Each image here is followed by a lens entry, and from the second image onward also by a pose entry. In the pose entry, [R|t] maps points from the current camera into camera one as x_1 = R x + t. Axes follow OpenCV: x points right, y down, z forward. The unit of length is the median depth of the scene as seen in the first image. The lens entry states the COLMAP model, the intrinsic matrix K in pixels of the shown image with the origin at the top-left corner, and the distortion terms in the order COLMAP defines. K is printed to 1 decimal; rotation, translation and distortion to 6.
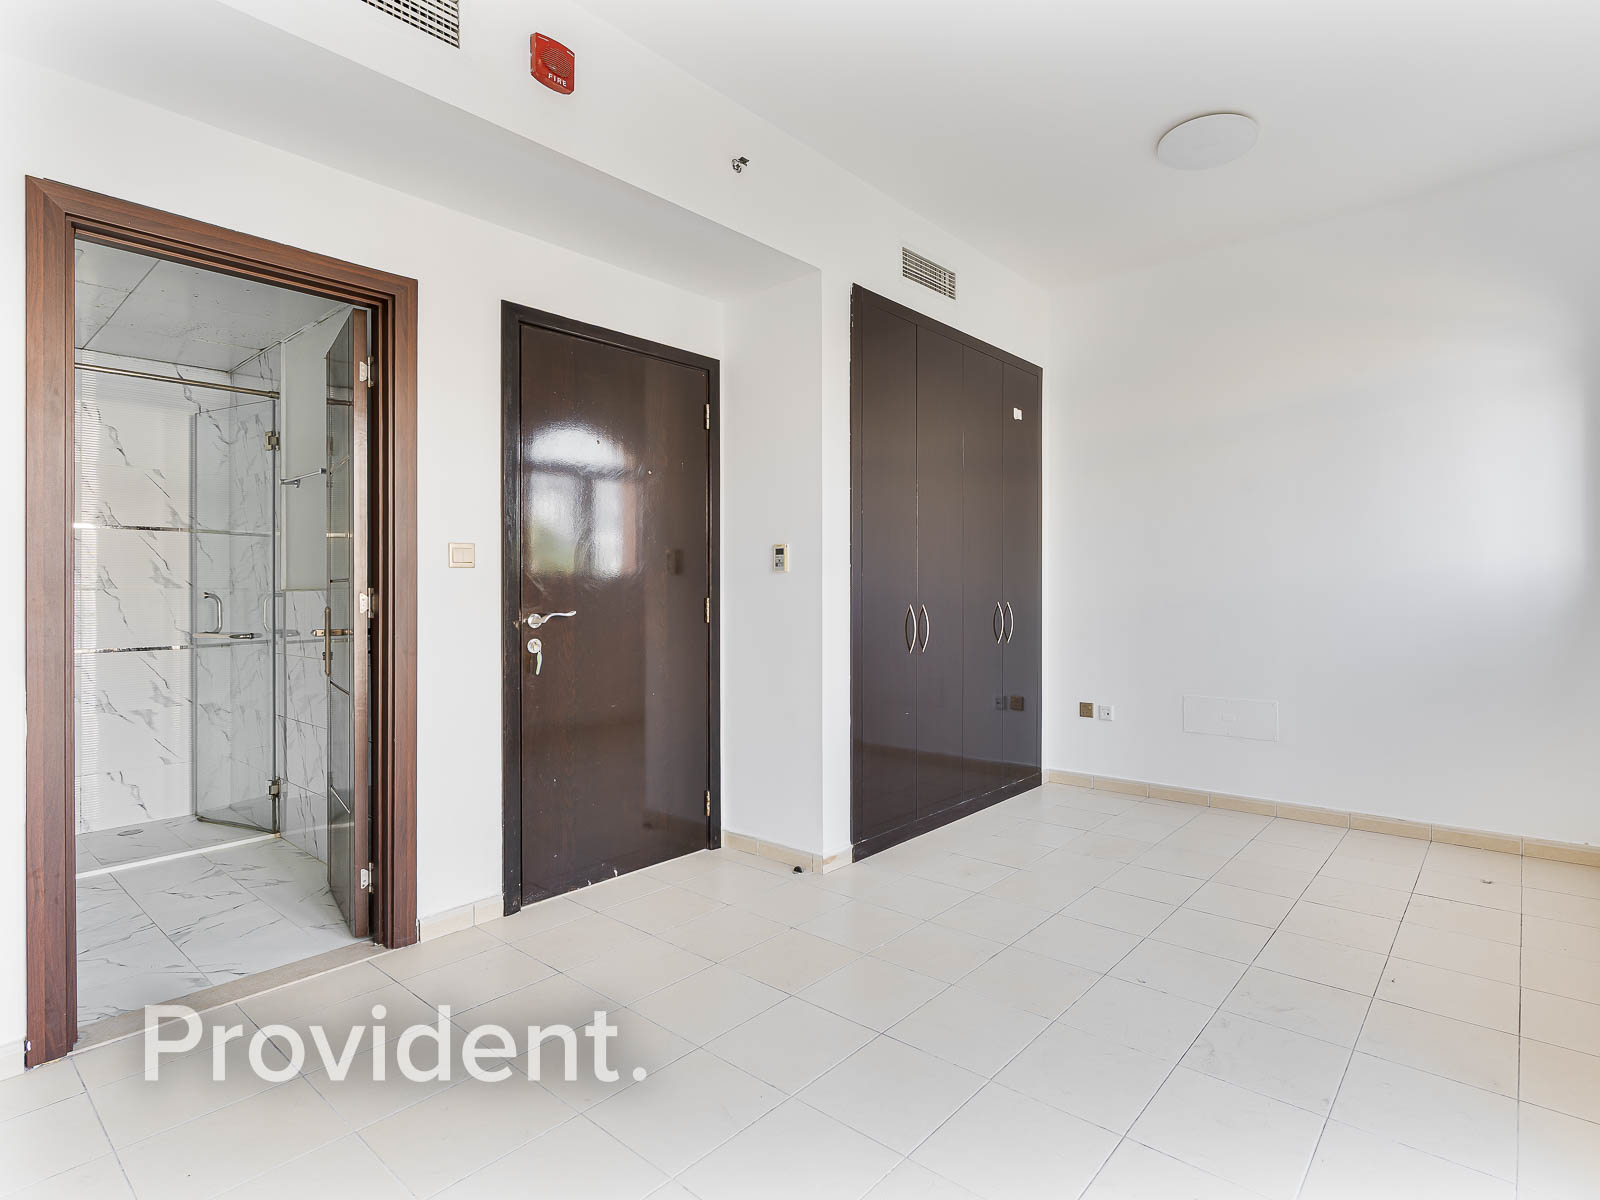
lens RADIAL K [[828.1, 0, 793.7], [0, 828.1, 599.7], [0, 0, 1]] dist [-0.006986, 0.002844]
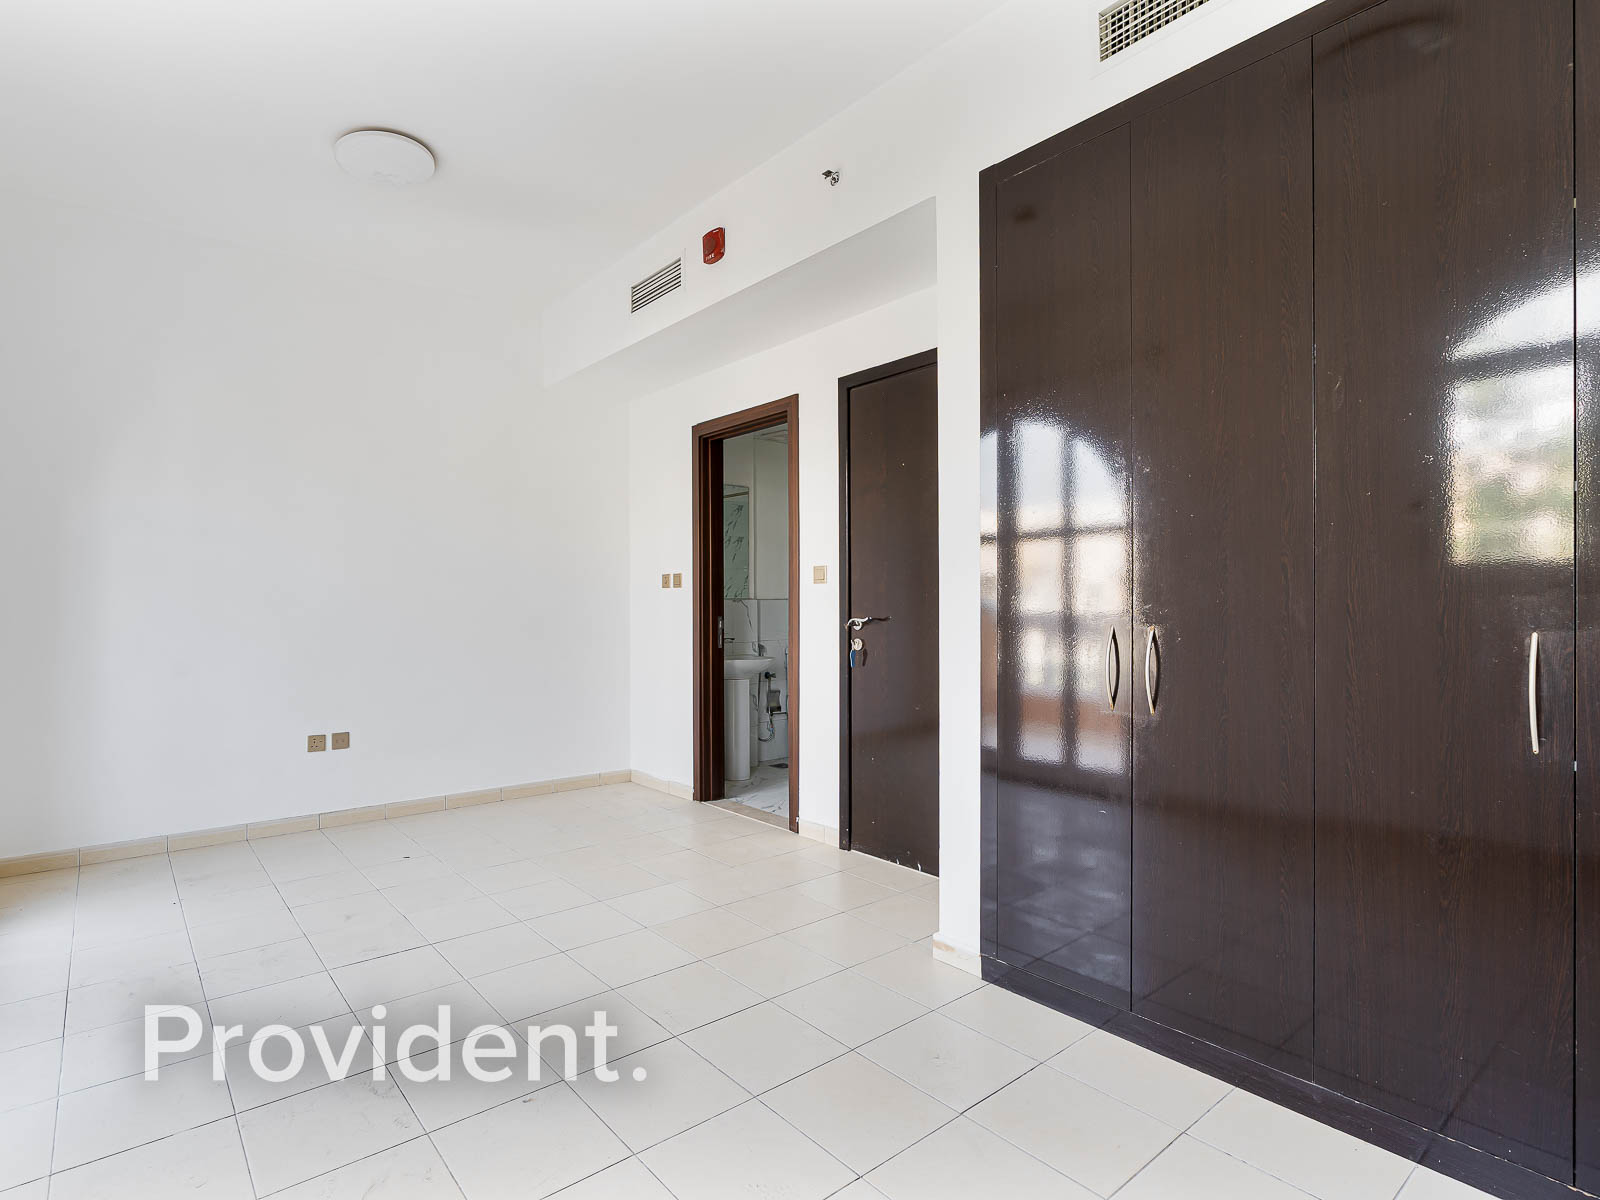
lens RADIAL K [[828.1, 0, 790.7], [0, 828.1, 597.3], [0, 0, 1]] dist [-0.006986, 0.002844]
pose [[-0.152205, 0.002011, -0.988347, 0.836192], [-0.000404, 0.999998, 0.002097, -0.014763], [0.988349, 0.000719, -0.152204, 0.982491]]
